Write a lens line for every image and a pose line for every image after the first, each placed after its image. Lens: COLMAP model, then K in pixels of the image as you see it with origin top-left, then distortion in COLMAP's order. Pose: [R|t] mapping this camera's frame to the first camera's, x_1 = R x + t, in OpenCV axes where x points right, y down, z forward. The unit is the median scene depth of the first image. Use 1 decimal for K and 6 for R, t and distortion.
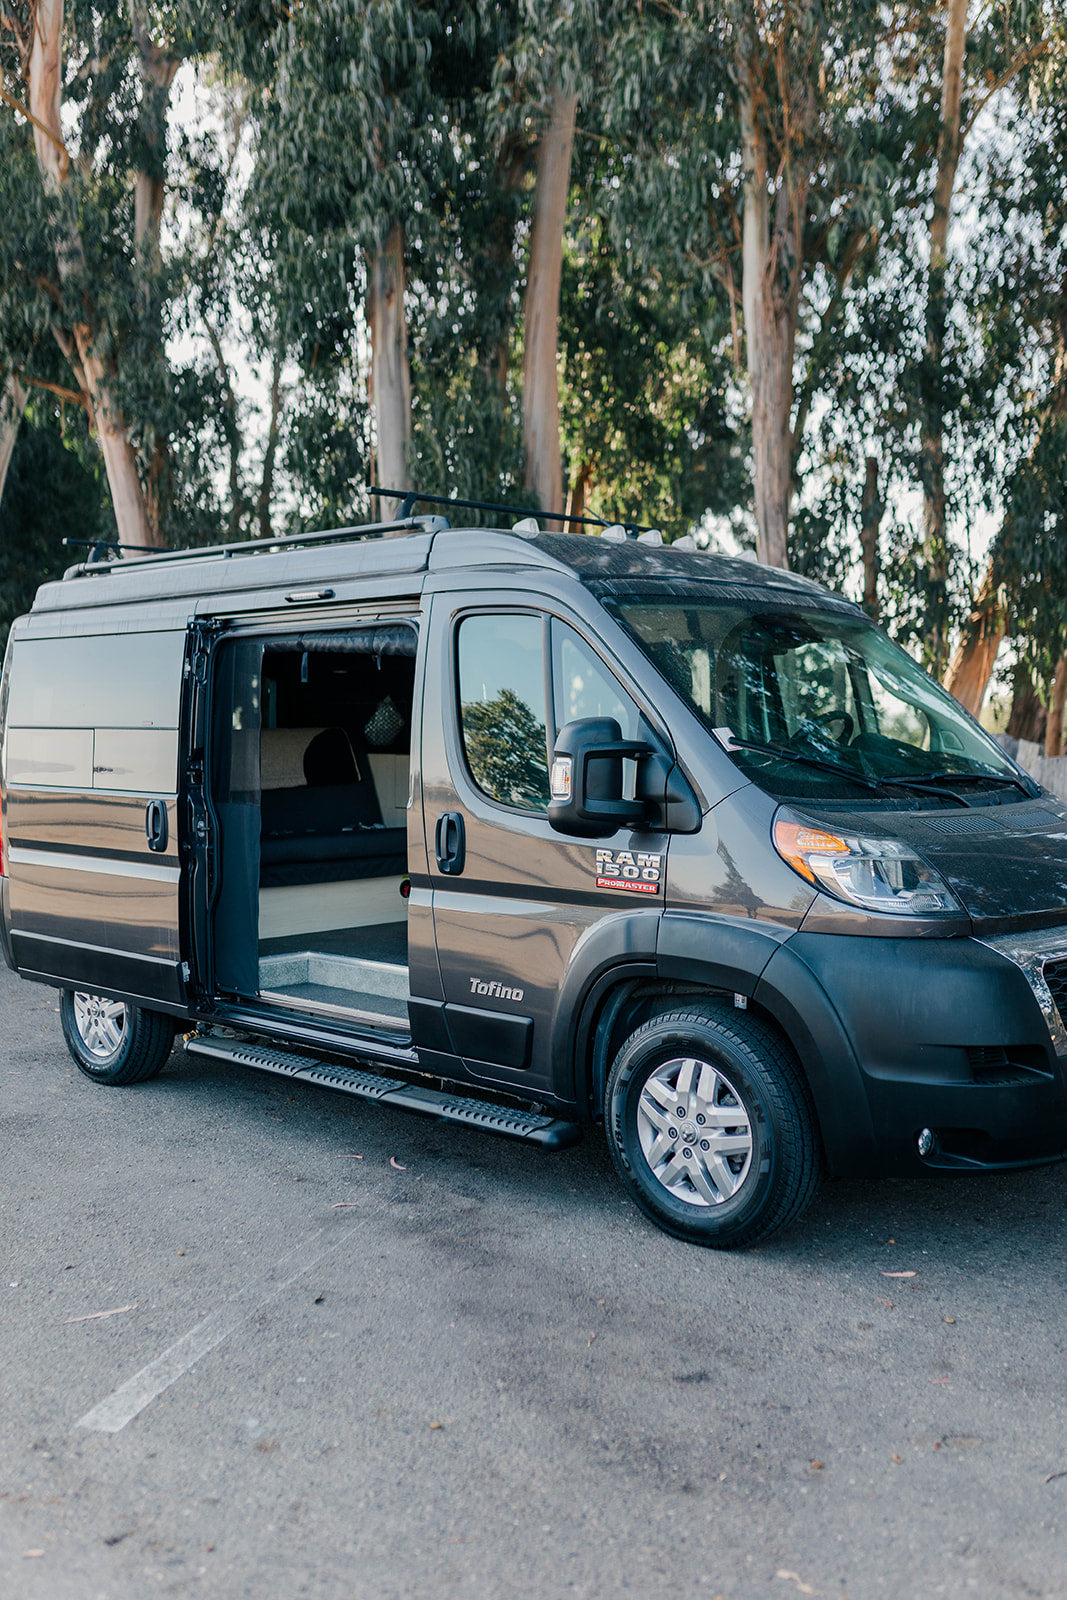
lens RADIAL K [[1510.8, 0, 523.8], [0, 1510.8, 800.7], [0, 0, 1]] dist [-0.003003, 0.000000]
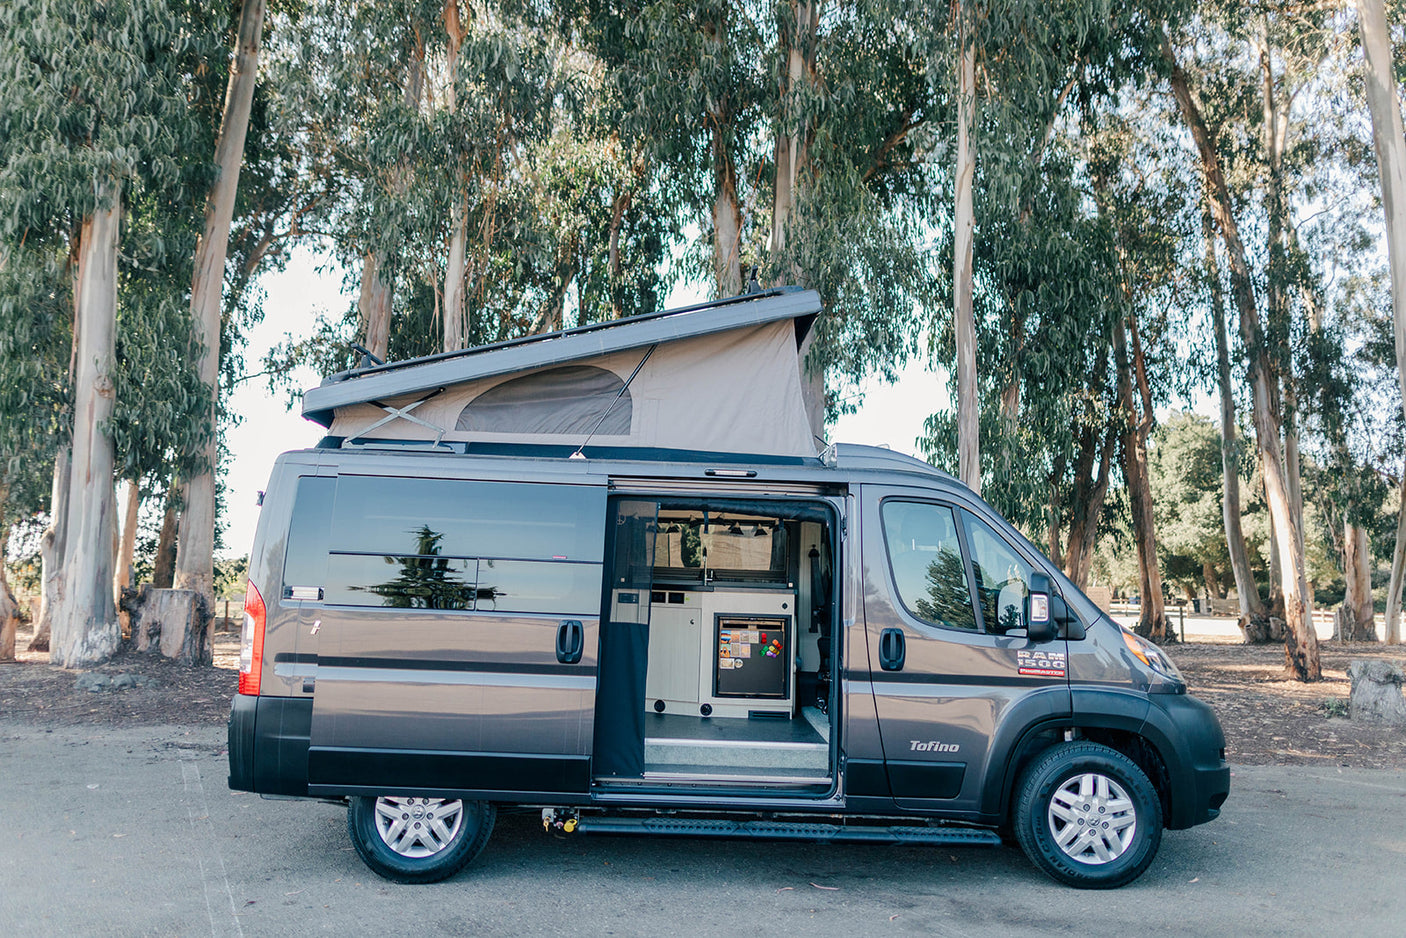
lens RADIAL K [[948.6, 0, 698.6], [0, 948.6, 461.8], [0, 0, 1]] dist [0.016970, -0.013380]
pose [[0.709904, 0.116962, 0.694519, -0.881191], [0.000238, 0.986074, -0.166305, 0.000916], [-0.704299, 0.118226, 0.699990, 0.455566]]
